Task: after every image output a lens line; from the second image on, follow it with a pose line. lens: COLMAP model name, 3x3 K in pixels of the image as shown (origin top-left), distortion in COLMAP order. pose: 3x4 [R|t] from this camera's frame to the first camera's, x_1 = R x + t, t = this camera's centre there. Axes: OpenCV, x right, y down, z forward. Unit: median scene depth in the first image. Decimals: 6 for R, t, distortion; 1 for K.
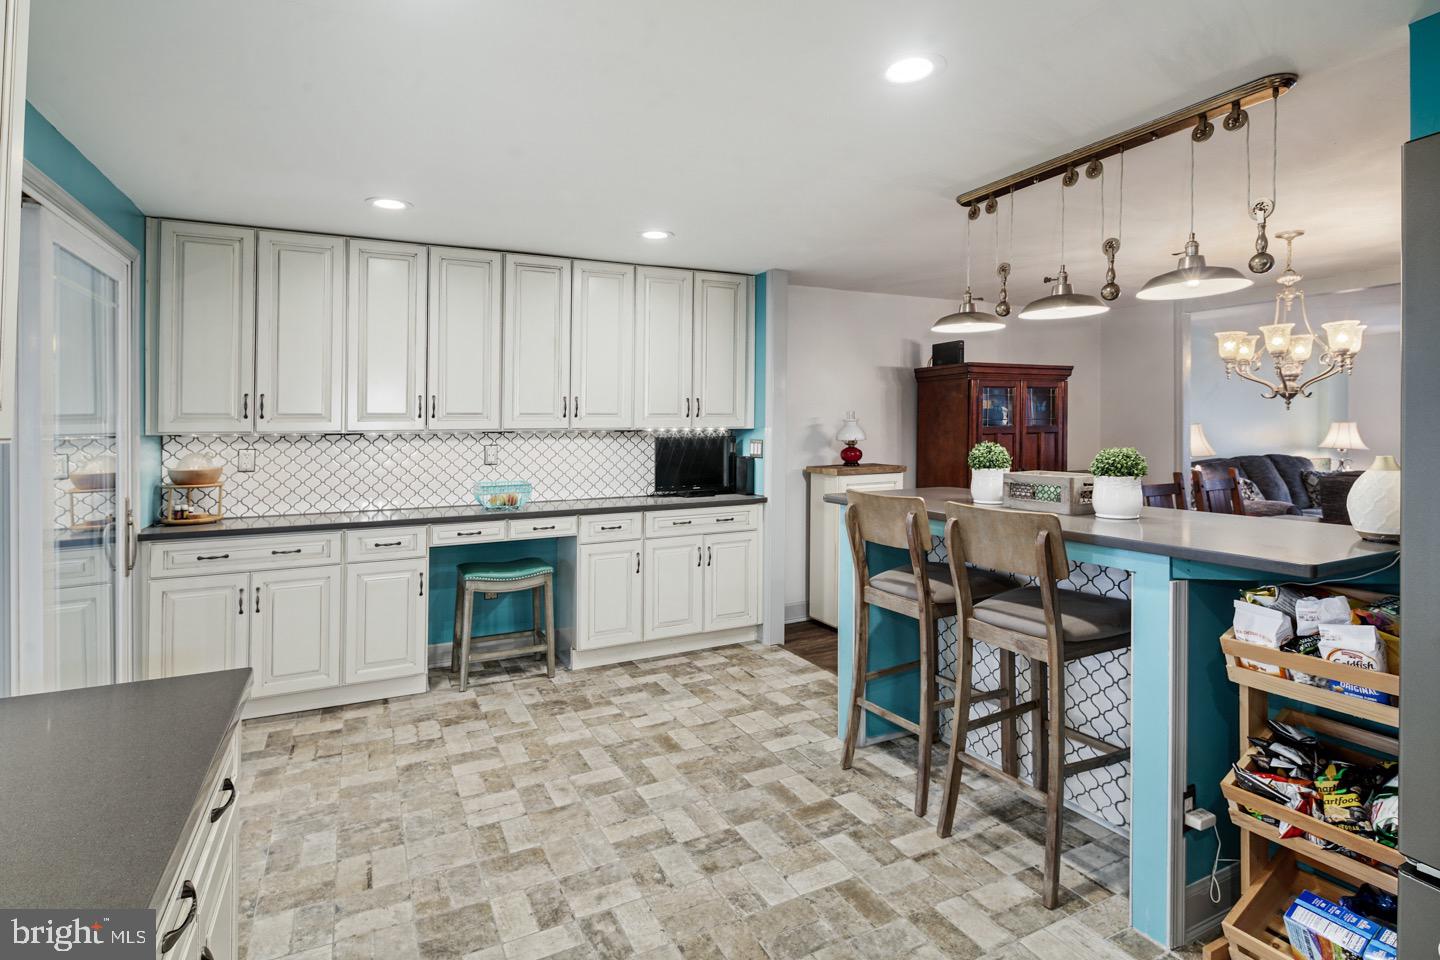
lens RADIAL K [[701.3, 0, 704.8], [0, 701.3, 408.1], [0, 0, 1]] dist [-0.001722, -0.000575]
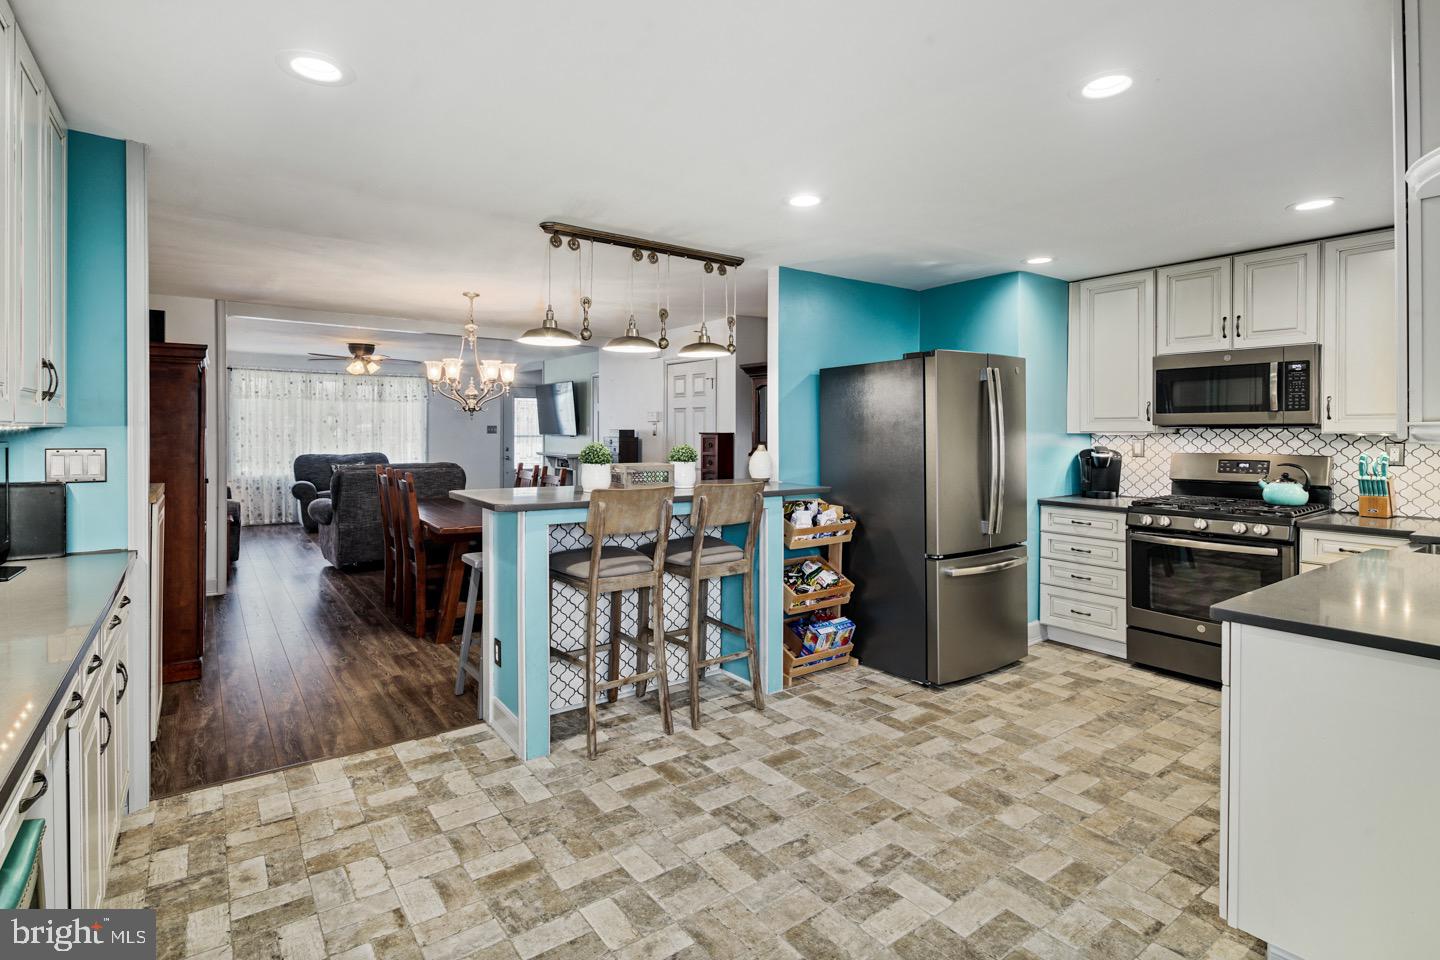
lens RADIAL K [[714.7, 0, 695.5], [0, 714.7, 440.9], [0, 0, 1]] dist [0.001719, -0.000562]
pose [[-0.154511, -0.008842, 0.987951, -0.904102], [-0.033442, 0.999434, 0.003714, 0.036590], [-0.987425, -0.032466, -0.154720, 1.077182]]
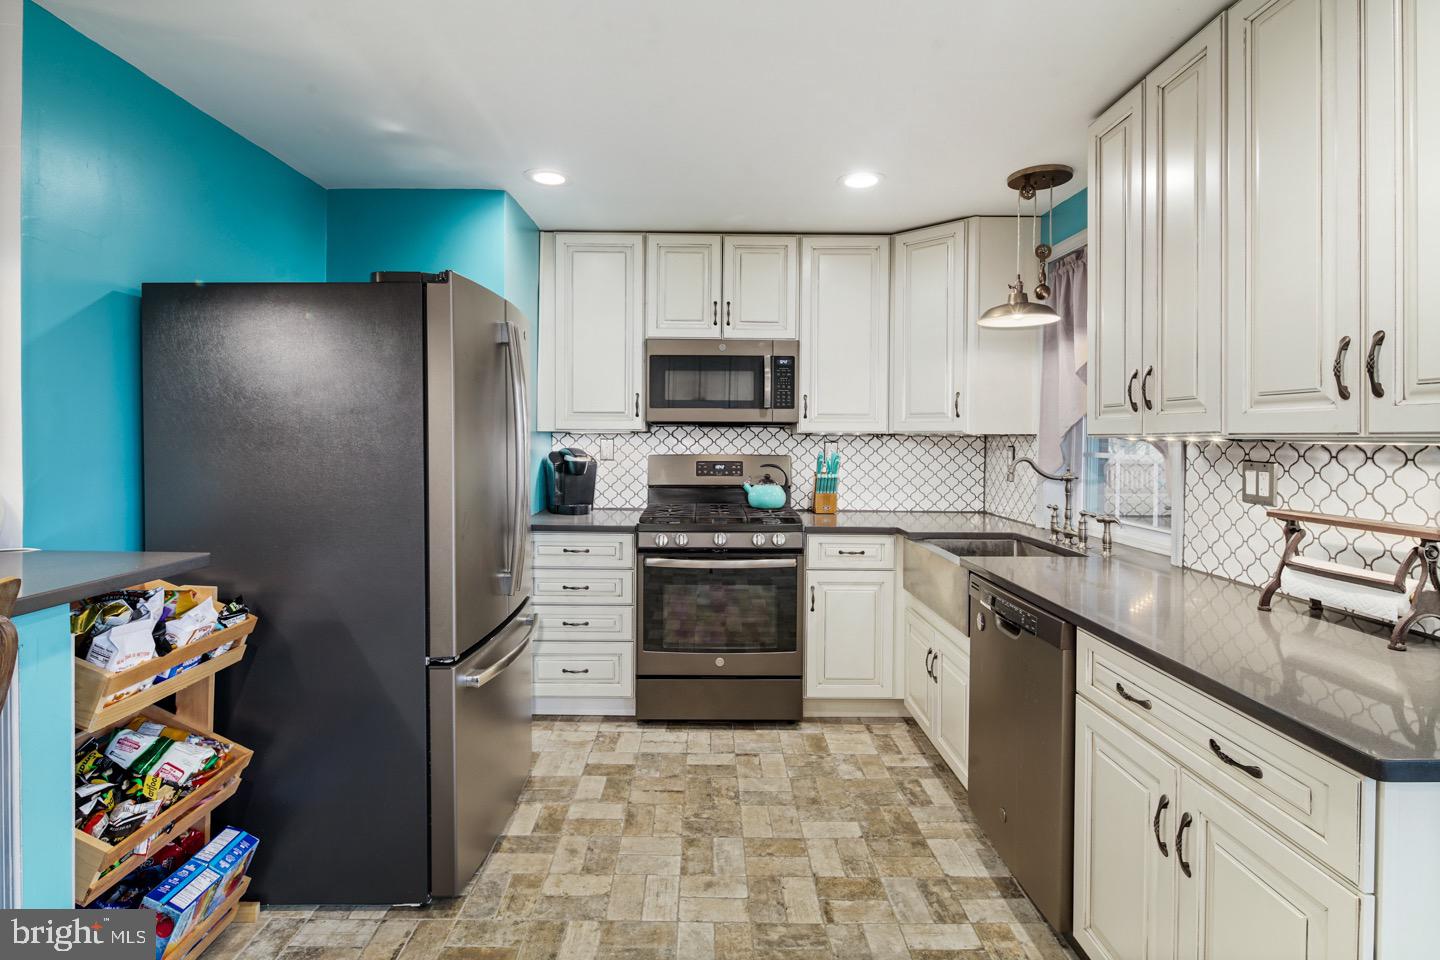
lens RADIAL K [[706.9, 0, 713.9], [0, 706.9, 438.3], [0, 0, 1]] dist [-0.000284, -0.001423]
pose [[-0.902294, -0.003271, 0.431109, -0.175337], [-0.016019, 0.999535, -0.025943, 0.035259], [-0.430823, -0.030314, -0.901927, 0.946001]]
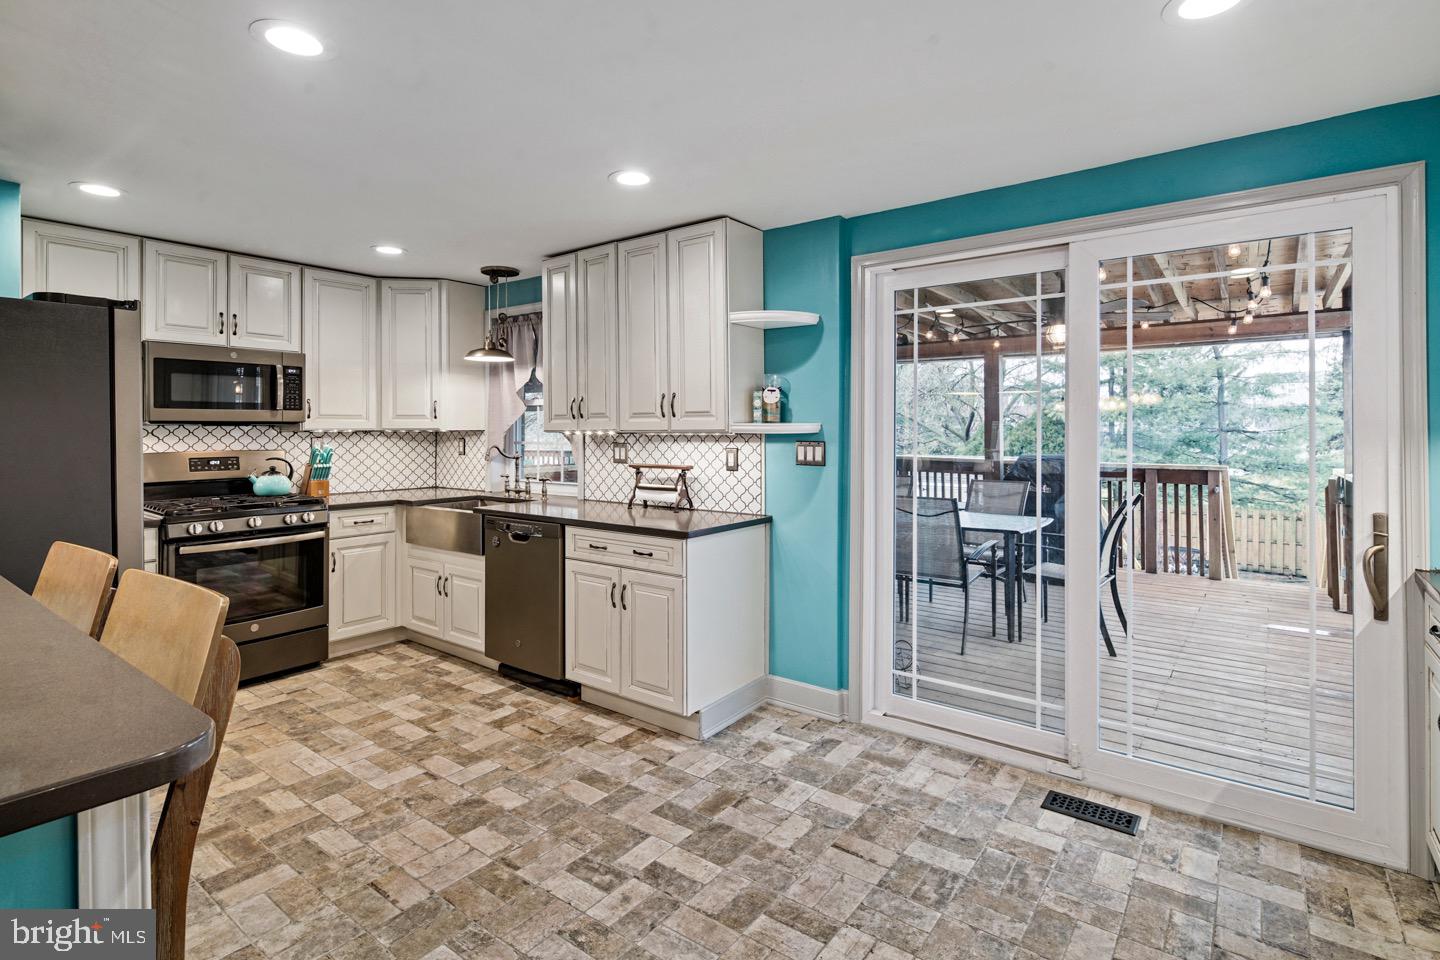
lens RADIAL K [[706.9, 0, 713.9], [0, 706.9, 438.3], [0, 0, 1]] dist [-0.000284, -0.001423]
pose [[-0.891840, 0.013127, -0.452161, 0.141080], [0.021175, 0.999695, -0.012742, 0.045099], [0.451856, -0.020938, -0.891845, 1.501920]]
